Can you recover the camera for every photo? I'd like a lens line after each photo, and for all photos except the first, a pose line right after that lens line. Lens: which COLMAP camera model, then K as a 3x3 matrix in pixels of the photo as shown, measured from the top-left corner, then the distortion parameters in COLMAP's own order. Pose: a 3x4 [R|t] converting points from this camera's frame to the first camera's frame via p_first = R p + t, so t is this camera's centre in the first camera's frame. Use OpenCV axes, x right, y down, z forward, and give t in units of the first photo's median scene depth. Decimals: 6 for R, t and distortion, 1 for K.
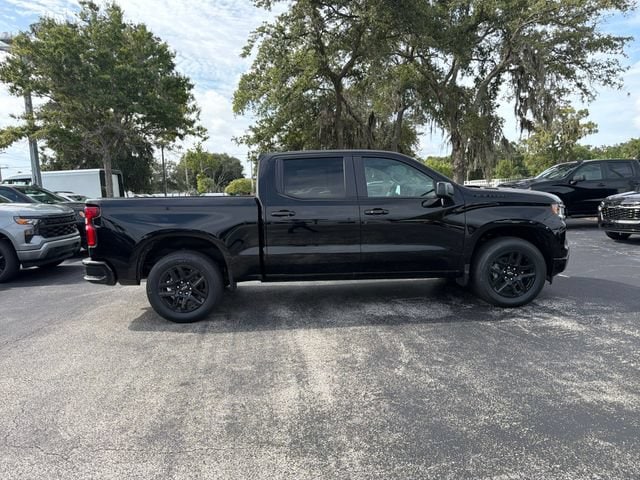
lens RADIAL K [[451.6, 0, 315.4], [0, 451.6, 243.2], [0, 0, 1]] dist [0.037048, -0.043278]
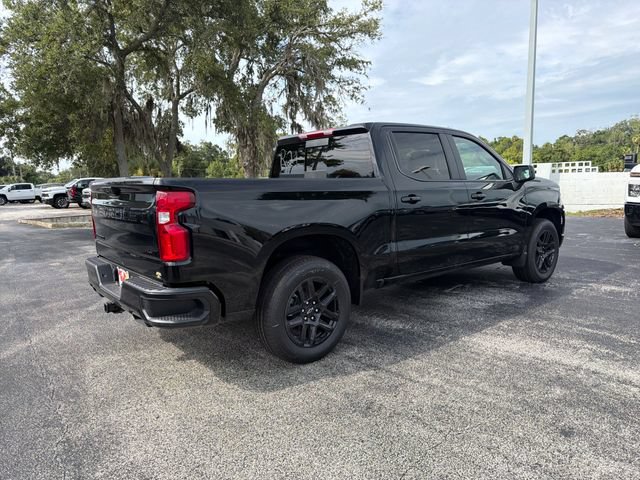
lens RADIAL K [[451.6, 0, 315.3], [0, 451.6, 243.7], [0, 0, 1]] dist [0.037048, -0.043278]
pose [[0.800417, -0.067775, 0.595600, -0.636573], [0.067356, 0.997464, 0.022986, -0.015909], [-0.595648, 0.021719, 0.802952, 0.418535]]
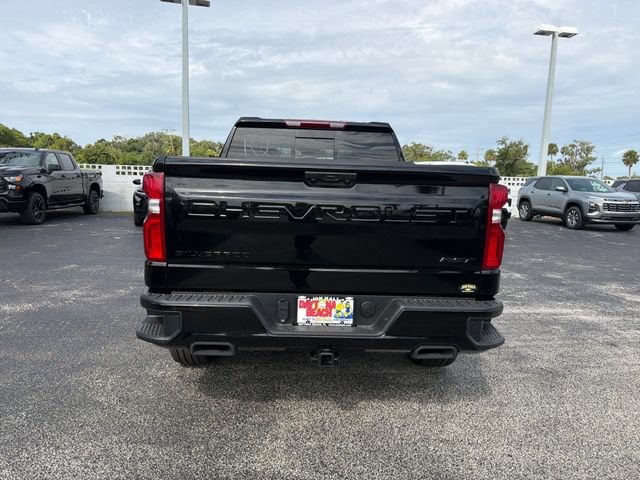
lens RADIAL K [[451.6, 0, 317.3], [0, 451.6, 239.3], [0, 0, 1]] dist [0.037048, -0.043278]
pose [[-0.010942, -0.088355, 0.996029, -0.886141], [0.087873, 0.992150, 0.088976, -0.075190], [-0.996072, 0.088498, -0.003092, 1.094501]]
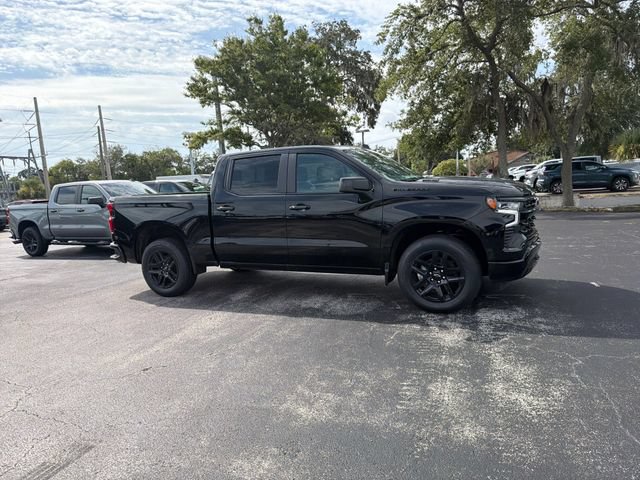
lens RADIAL K [[451.6, 0, 315.0], [0, 451.6, 241.8], [0, 0, 1]] dist [0.037048, -0.043278]
pose [[0.883466, 0.036623, -0.467062, 0.602476], [-0.019741, 0.998965, 0.040990, -0.030299], [0.468080, -0.026993, 0.883274, 0.096093]]
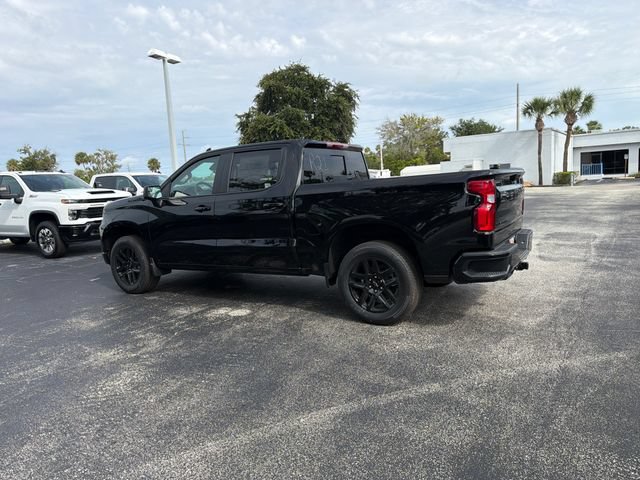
lens RADIAL K [[451.6, 0, 311.6], [0, 451.6, 239.1], [0, 0, 1]] dist [0.037048, -0.043278]
pose [[-0.819247, 0.014089, 0.573268, -0.650790], [0.151540, 0.969478, 0.192737, -0.197255], [-0.553056, 0.244772, -0.796377, 1.953140]]
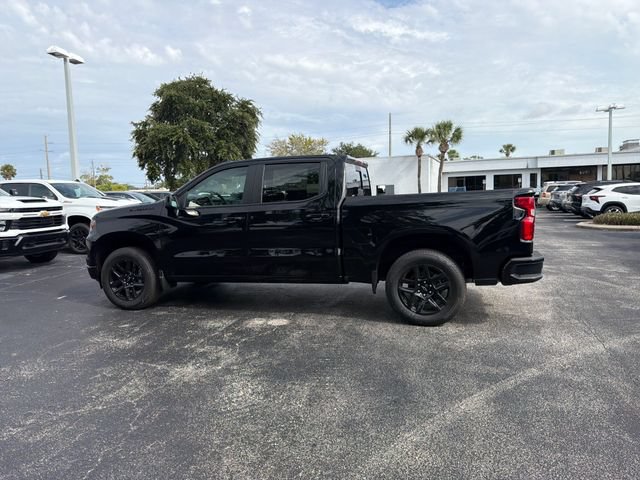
lens RADIAL K [[451.6, 0, 311.9], [0, 451.6, 235.3], [0, 0, 1]] dist [0.037048, -0.043278]
pose [[-0.941518, 0.035542, 0.335082, -0.376956], [0.102818, 0.977300, 0.185238, -0.235630], [-0.320892, 0.208857, -0.923800, 2.135434]]
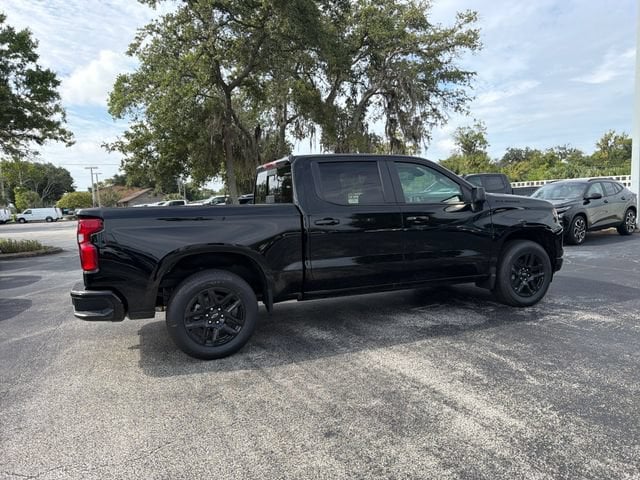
lens RADIAL K [[451.6, 0, 316.8], [0, 451.6, 234.5], [0, 0, 1]] dist [0.037048, -0.043278]
pose [[0.942150, -0.030444, 0.333807, -0.359247], [0.047061, 0.998017, -0.041804, -0.004156], [-0.331873, 0.055095, 0.941714, 0.152989]]
